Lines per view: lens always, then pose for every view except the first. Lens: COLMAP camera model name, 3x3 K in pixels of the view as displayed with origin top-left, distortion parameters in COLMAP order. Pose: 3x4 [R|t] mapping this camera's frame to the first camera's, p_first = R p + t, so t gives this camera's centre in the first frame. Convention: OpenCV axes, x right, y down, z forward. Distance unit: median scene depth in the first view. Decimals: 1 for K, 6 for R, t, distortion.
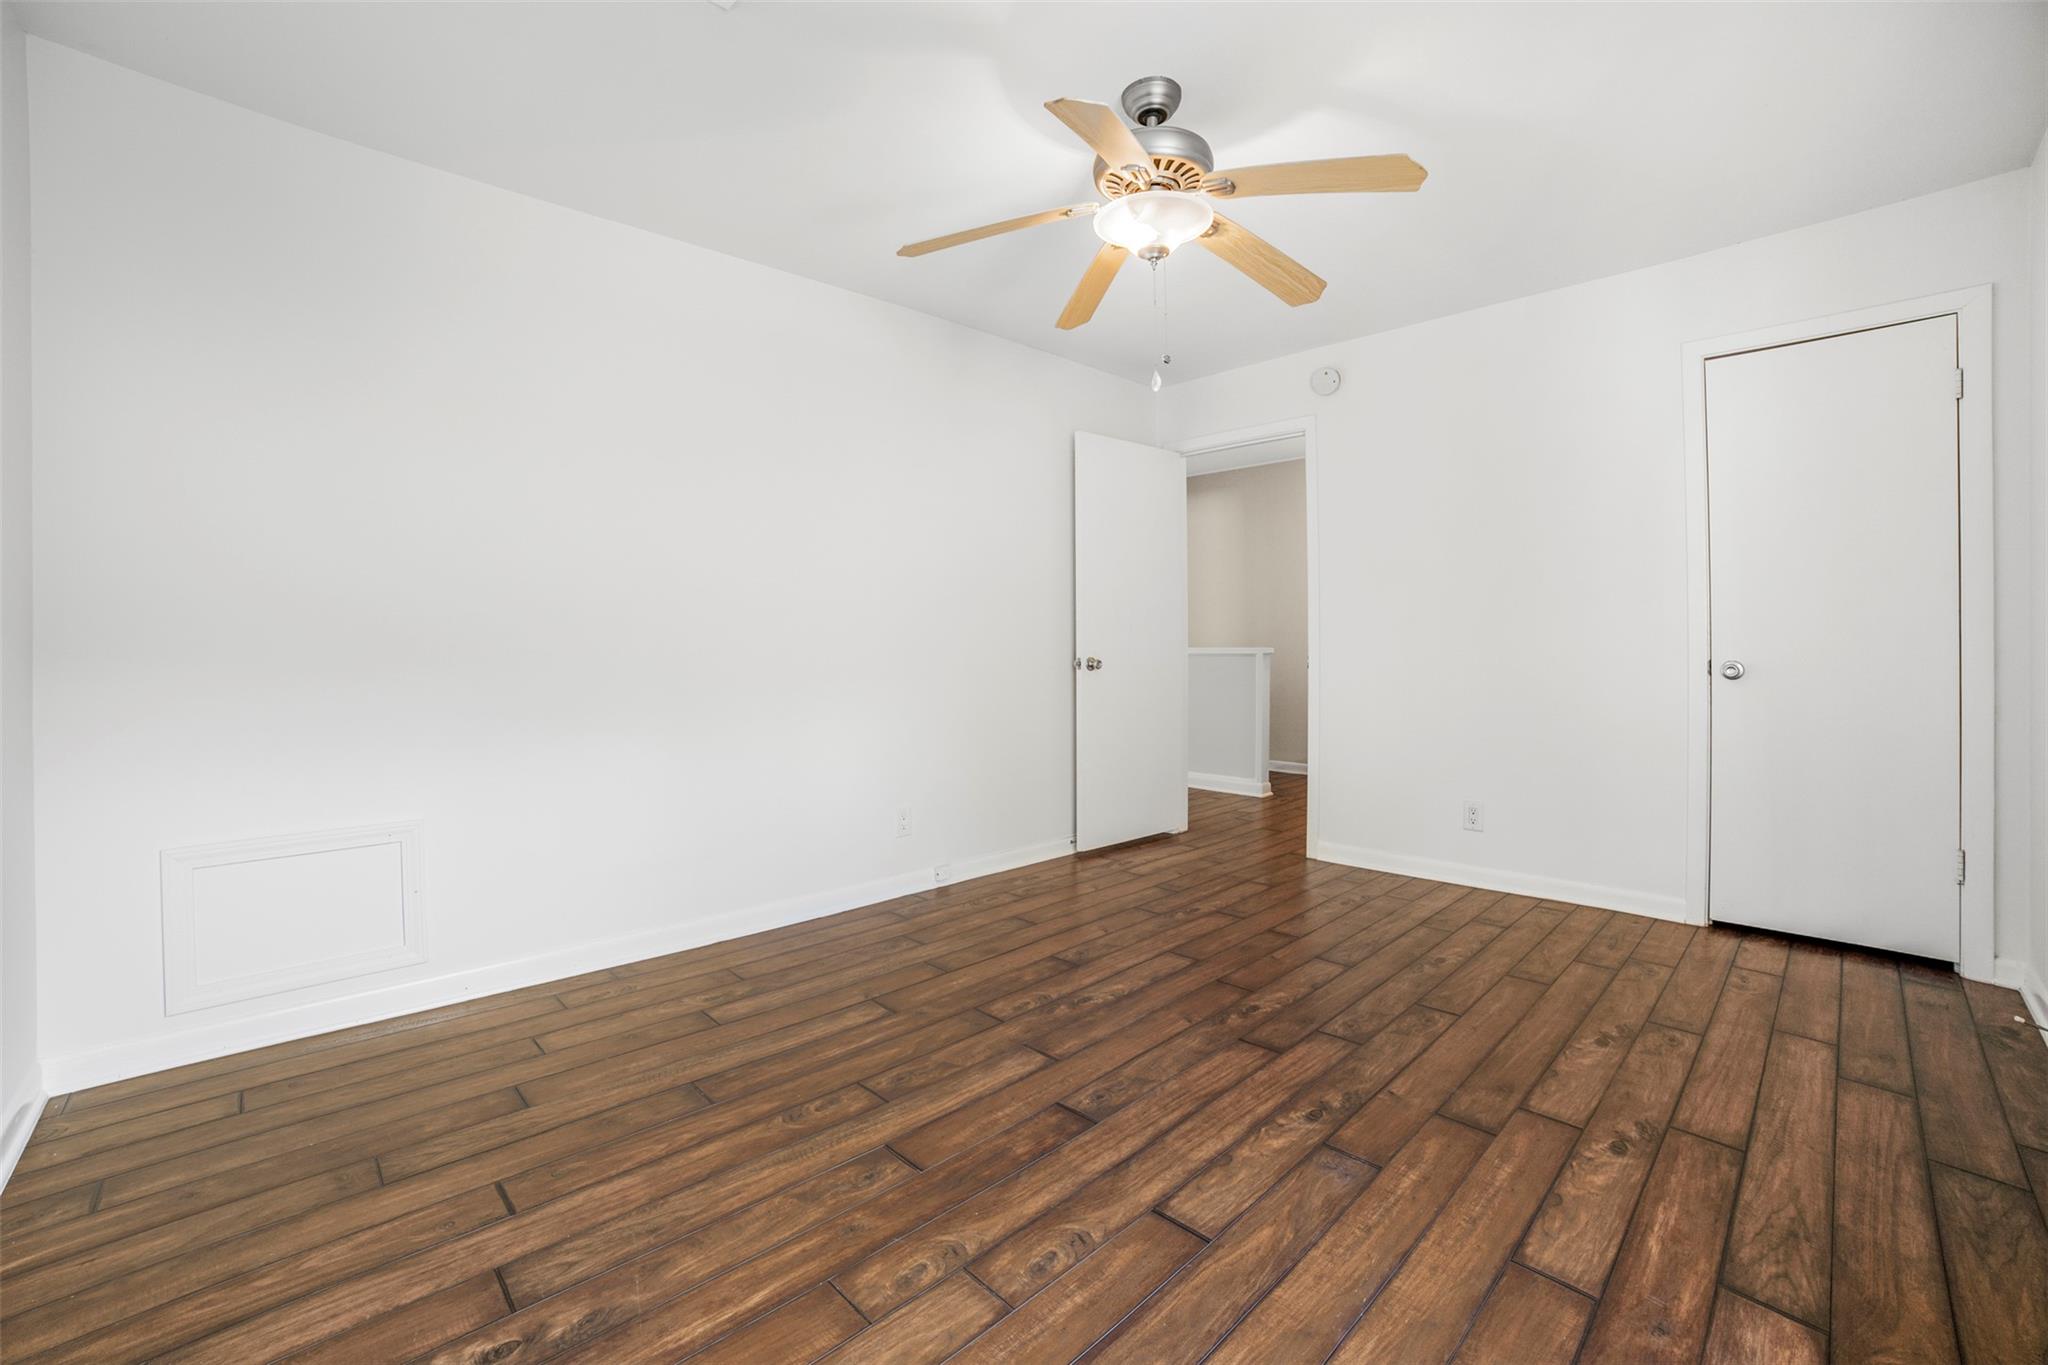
lens RADIAL K [[818.9, 0, 1012.7], [0, 818.9, 681.7], [0, 0, 1]] dist [-0.090949, 0.027148]
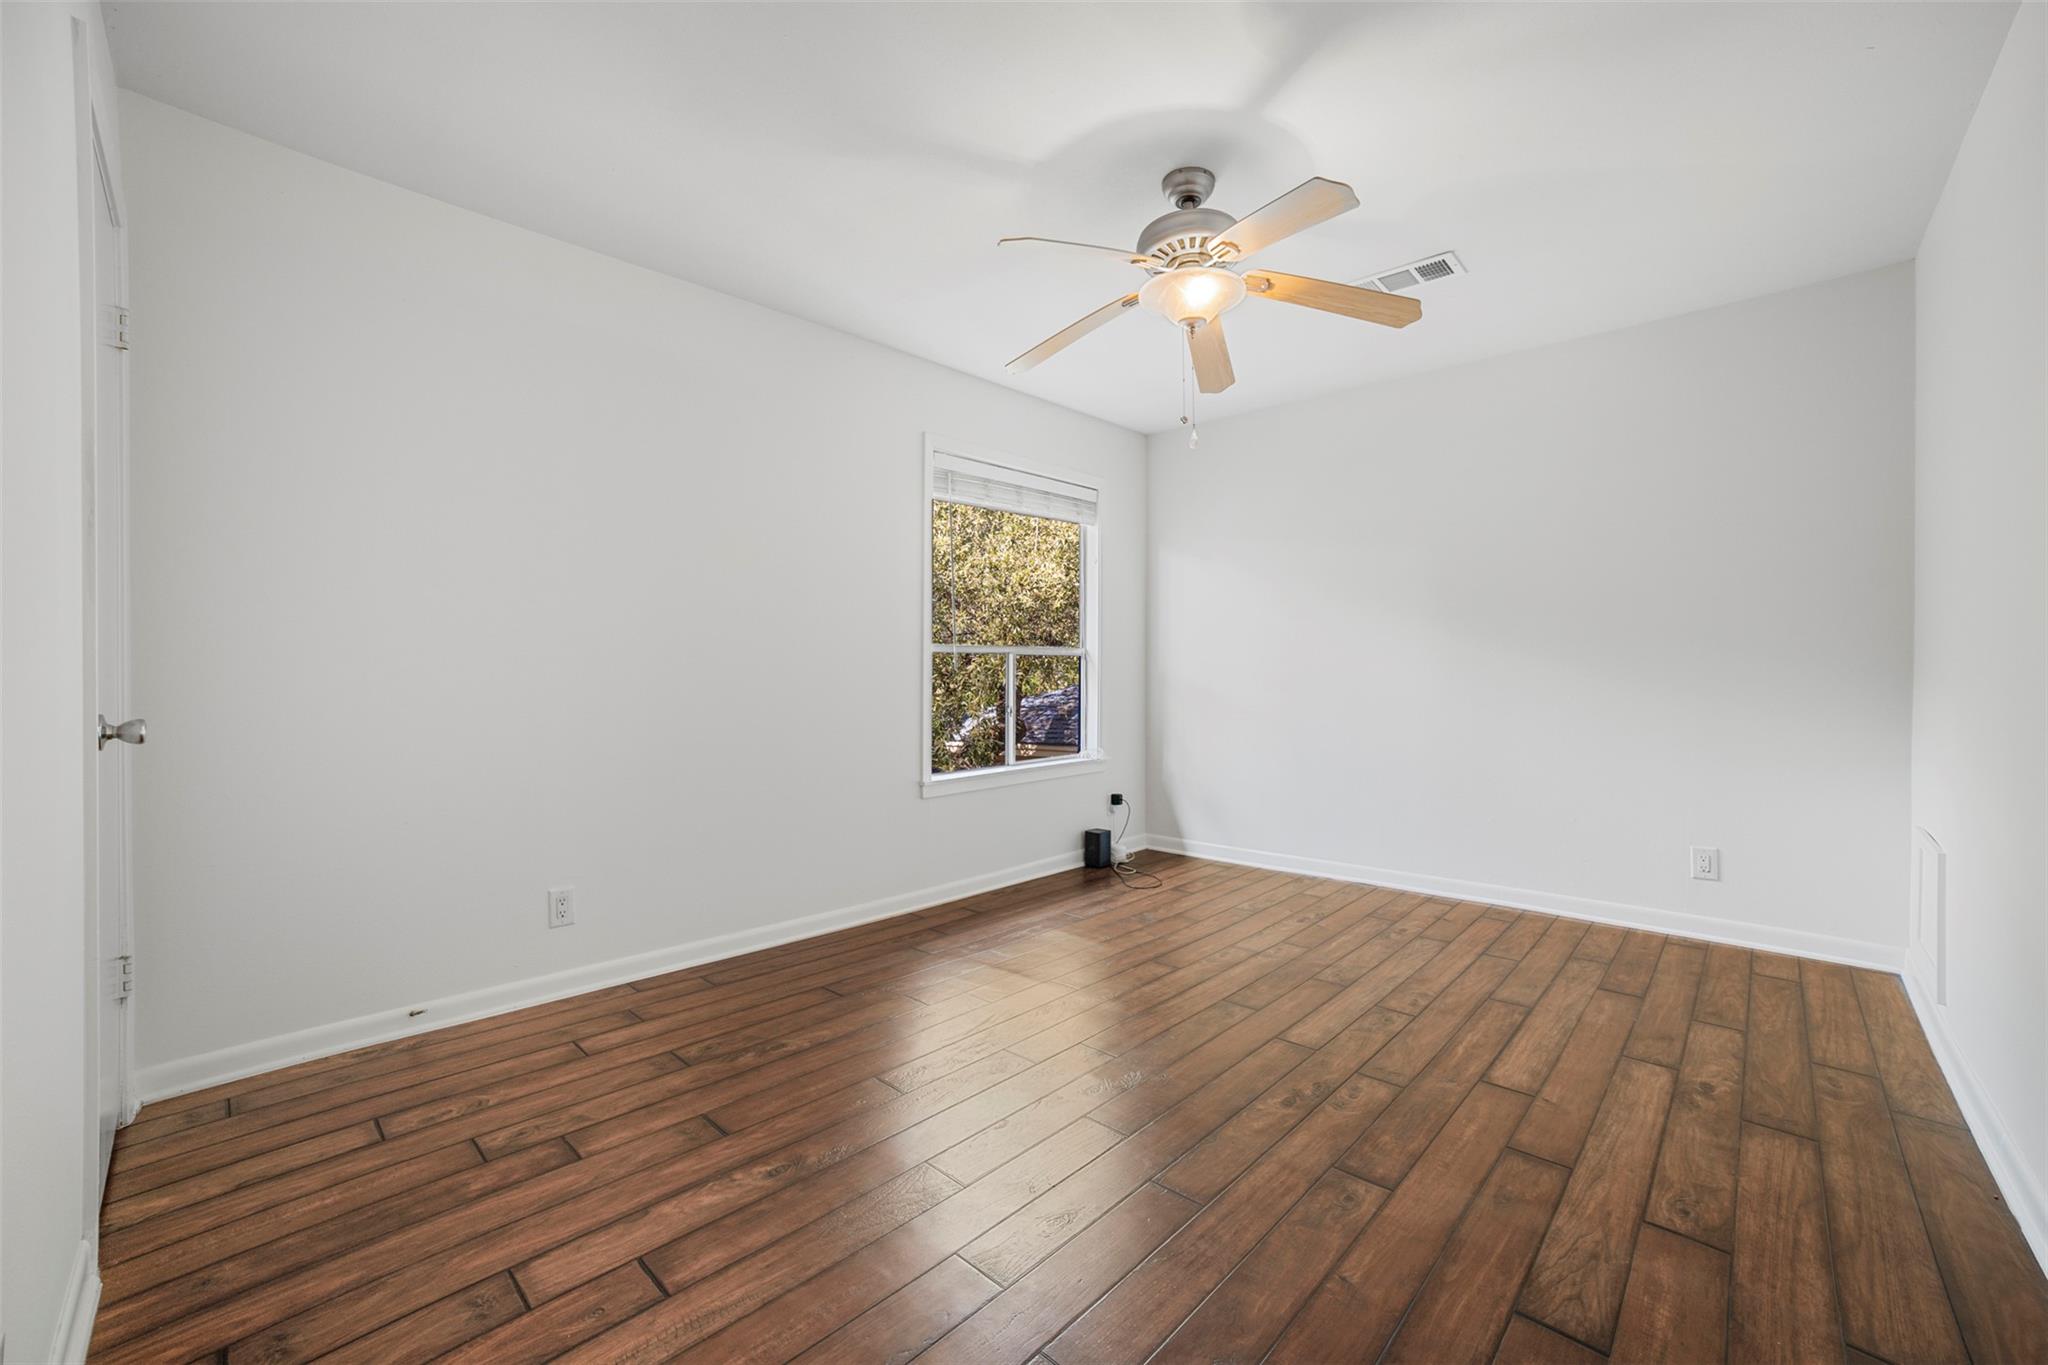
lens RADIAL K [[818.9, 0, 1012.7], [0, 818.9, 681.7], [0, 0, 1]] dist [-0.090949, 0.027148]
pose [[-0.998997, 0.005938, -0.044371, 0.482225], [0.003508, 0.998500, 0.054641, -0.103268], [0.044629, 0.054431, -0.997520, 2.101194]]
